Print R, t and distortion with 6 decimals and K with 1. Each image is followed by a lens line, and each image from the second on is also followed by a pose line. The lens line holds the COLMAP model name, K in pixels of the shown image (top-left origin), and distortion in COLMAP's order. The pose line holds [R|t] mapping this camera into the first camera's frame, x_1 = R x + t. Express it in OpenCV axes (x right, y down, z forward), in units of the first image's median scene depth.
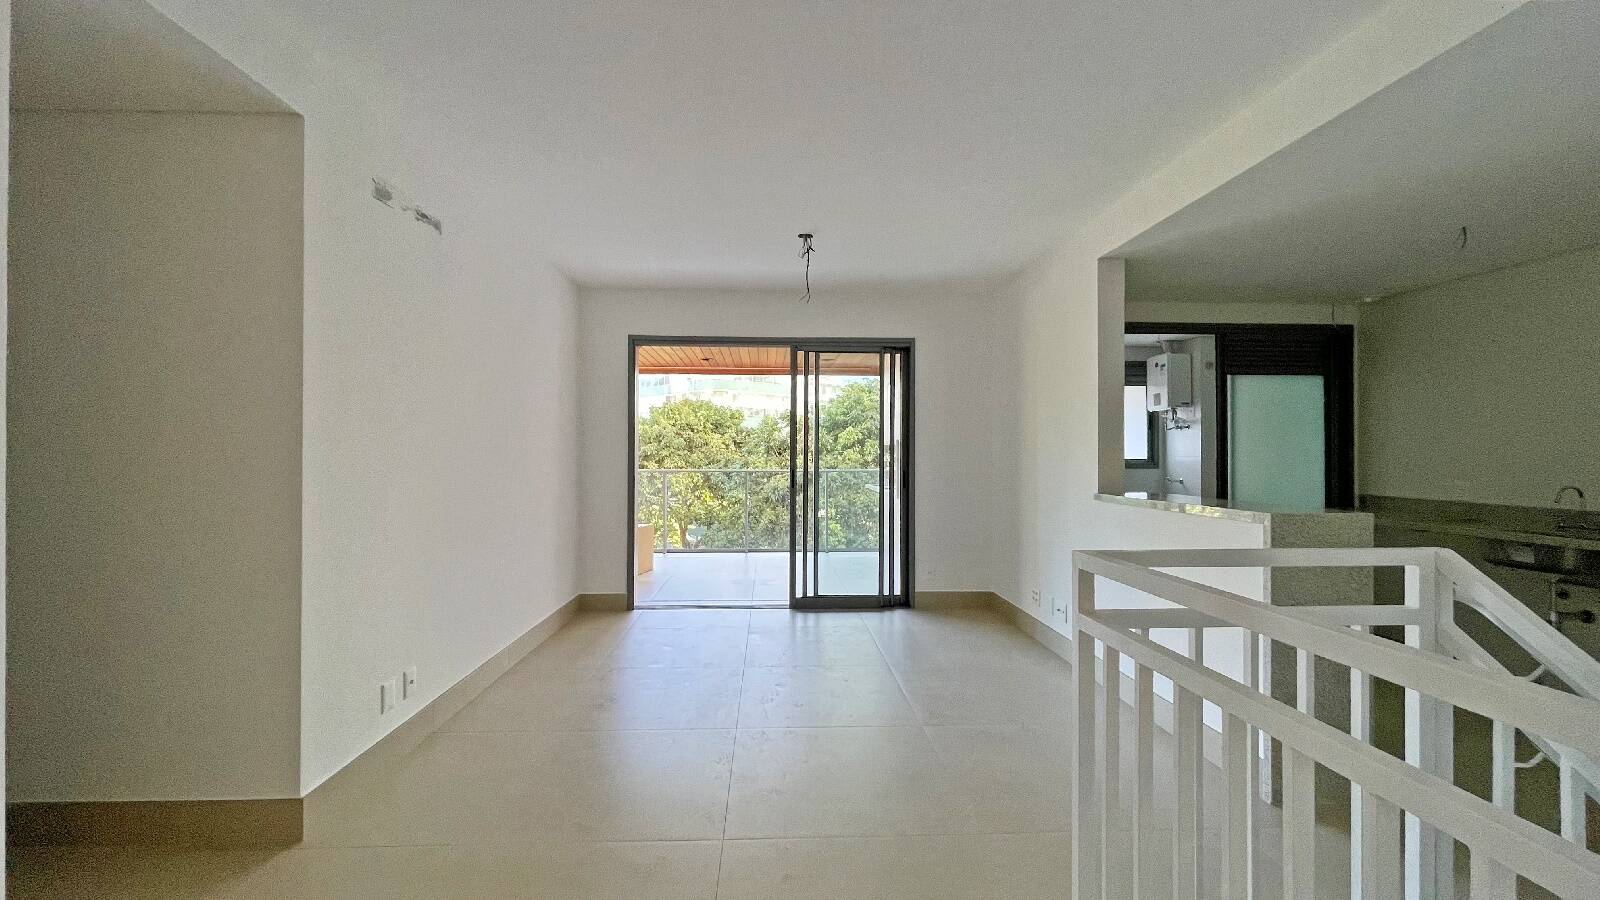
lens RADIAL K [[658.3, 0, 785.2], [0, 658.3, 450.1], [0, 0, 1]] dist [-0.001483, 0.000648]
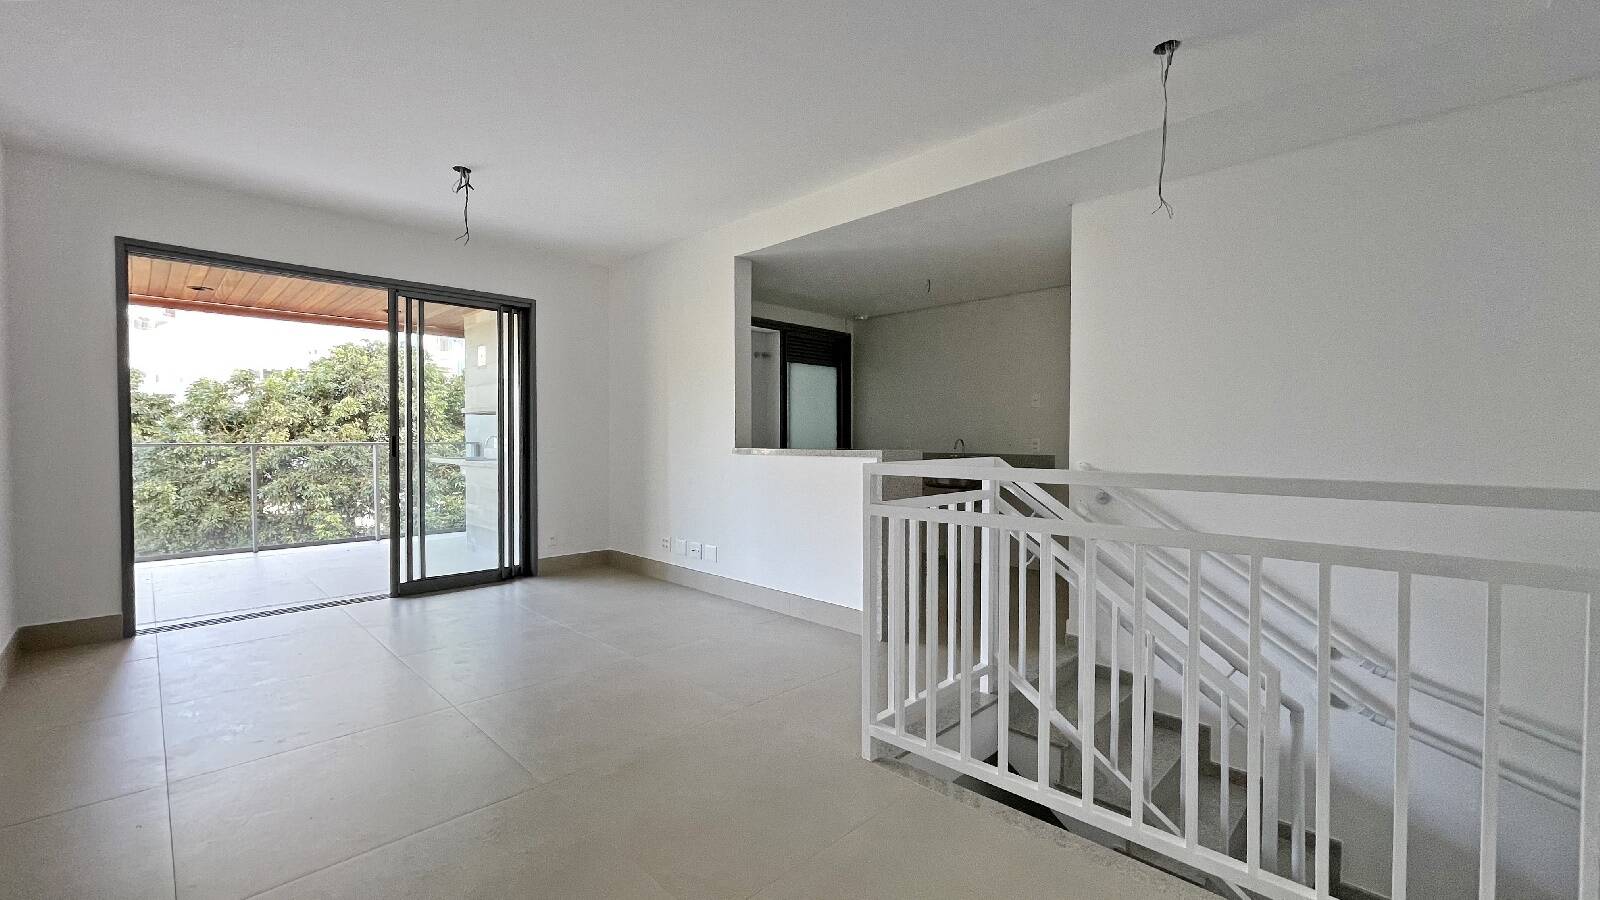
lens RADIAL K [[658.3, 0, 807.6], [0, 658.3, 447.7], [0, 0, 1]] dist [-0.001483, 0.000648]
pose [[0.724183, -0.013236, 0.689481, -0.192147], [-0.003780, 0.999725, 0.023162, 0.024945], [-0.689598, -0.019380, 0.723933, 0.010891]]
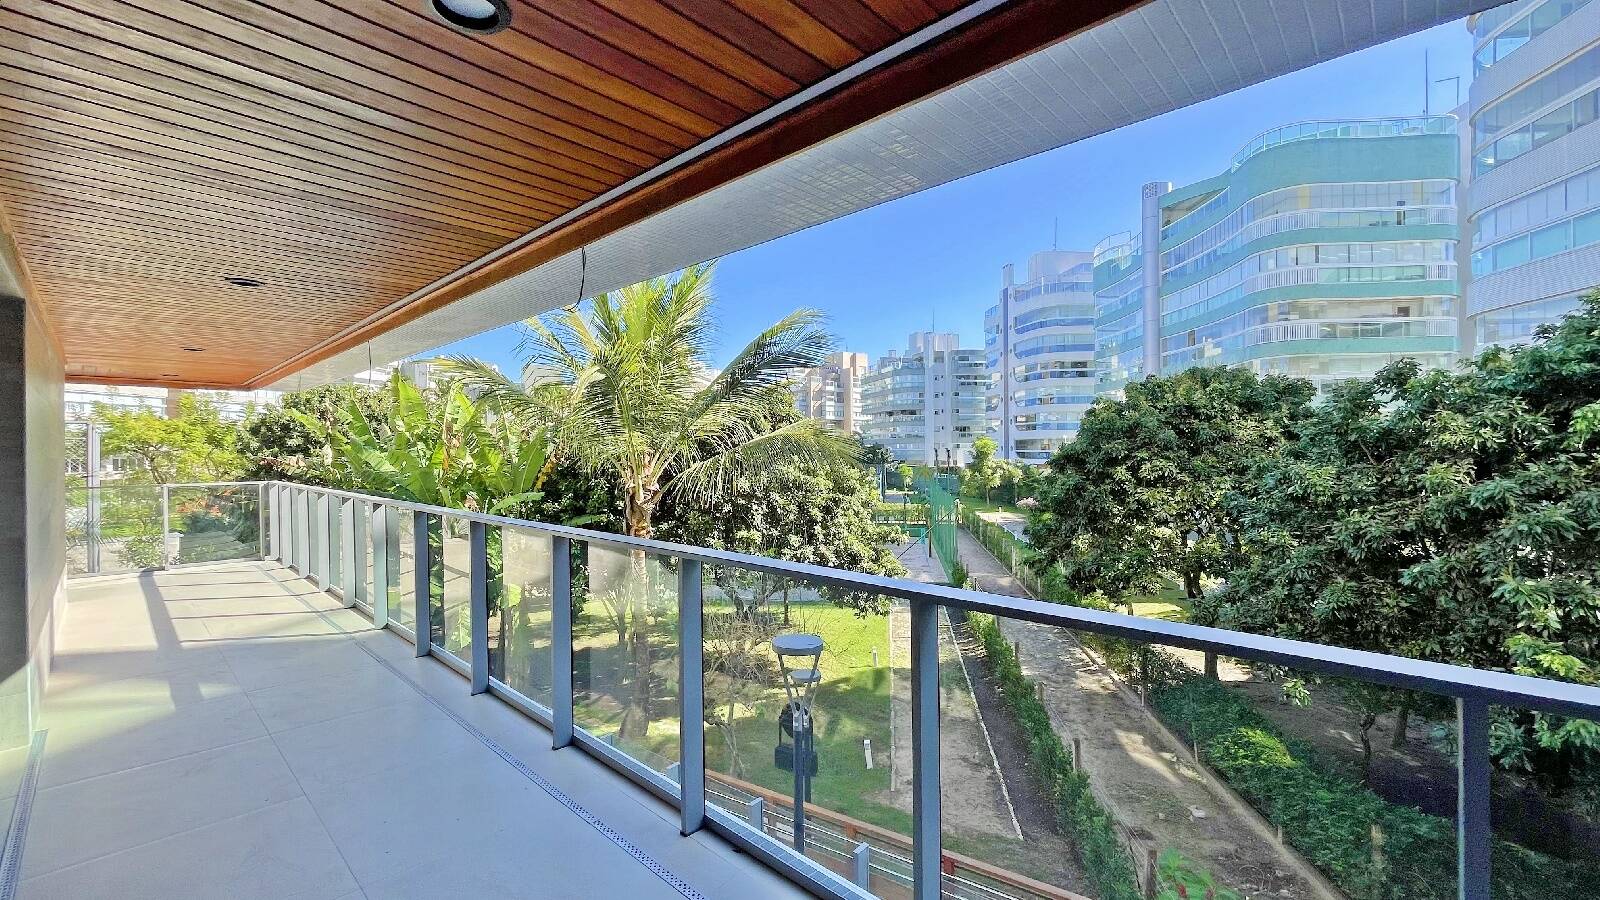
lens RADIAL K [[658.3, 0, 790.6], [0, 658.3, 453.3], [0, 0, 1]] dist [-0.001483, 0.000648]
pose [[0.703498, -0.003122, -0.710690, 0.115886], [0.012608, 0.999888, 0.008087, -0.026284], [0.710585, -0.014650, 0.703459, 1.435702]]
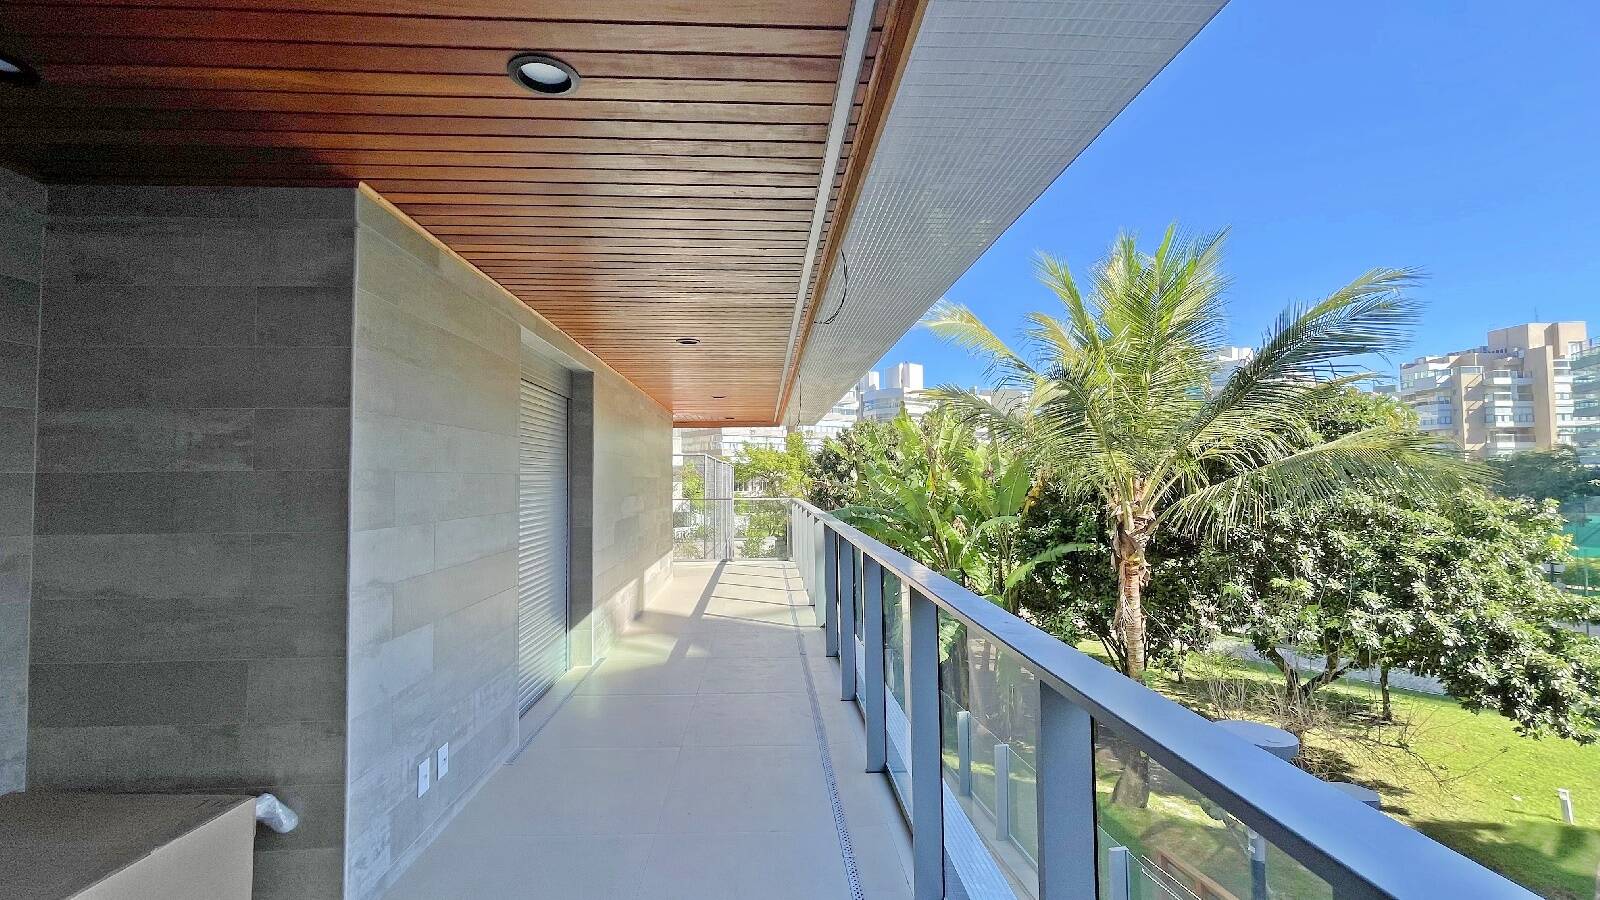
lens RADIAL K [[670.7, 0, 778.6], [0, 670.7, 458.8], [0, 0, 1]] dist [-0.000758, -0.001710]
pose [[0.008756, -0.031587, -0.999463, 0.145212], [0.013883, 0.999408, -0.031463, -0.014891], [0.999865, -0.013600, 0.009189, 1.640903]]
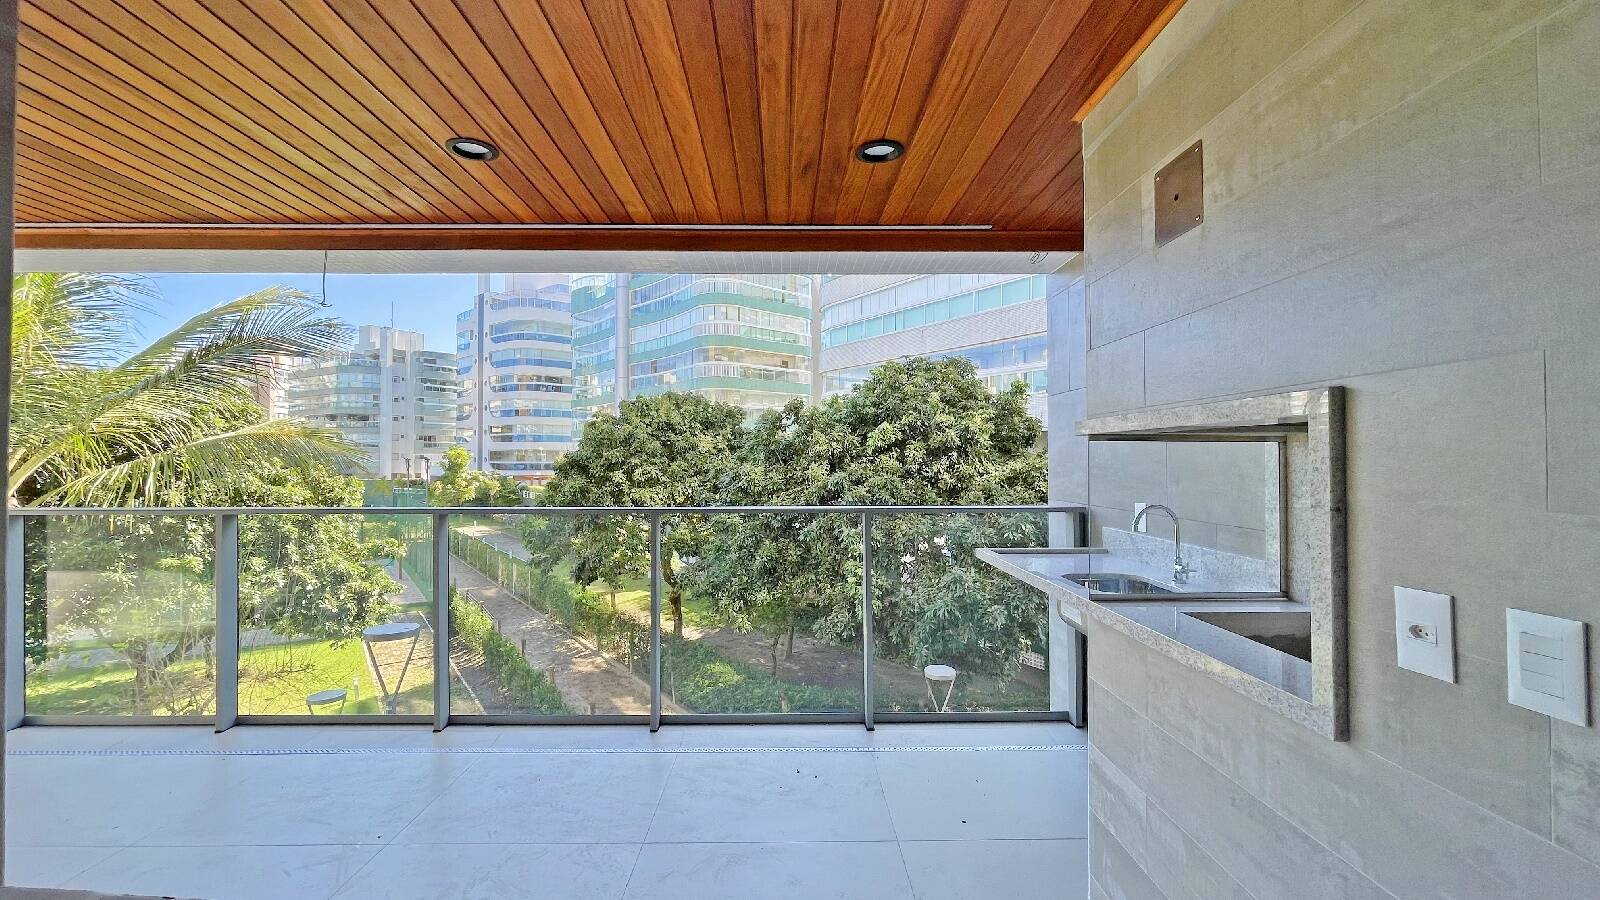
lens RADIAL K [[658.3, 0, 794.6], [0, 658.3, 459.6], [0, 0, 1]] dist [-0.001483, 0.000648]
pose [[0.999844, -0.003313, -0.017349, 0.056766], [0.003404, 0.999981, 0.005220, -0.000411], [0.017331, -0.005278, 0.999836, 1.095246]]
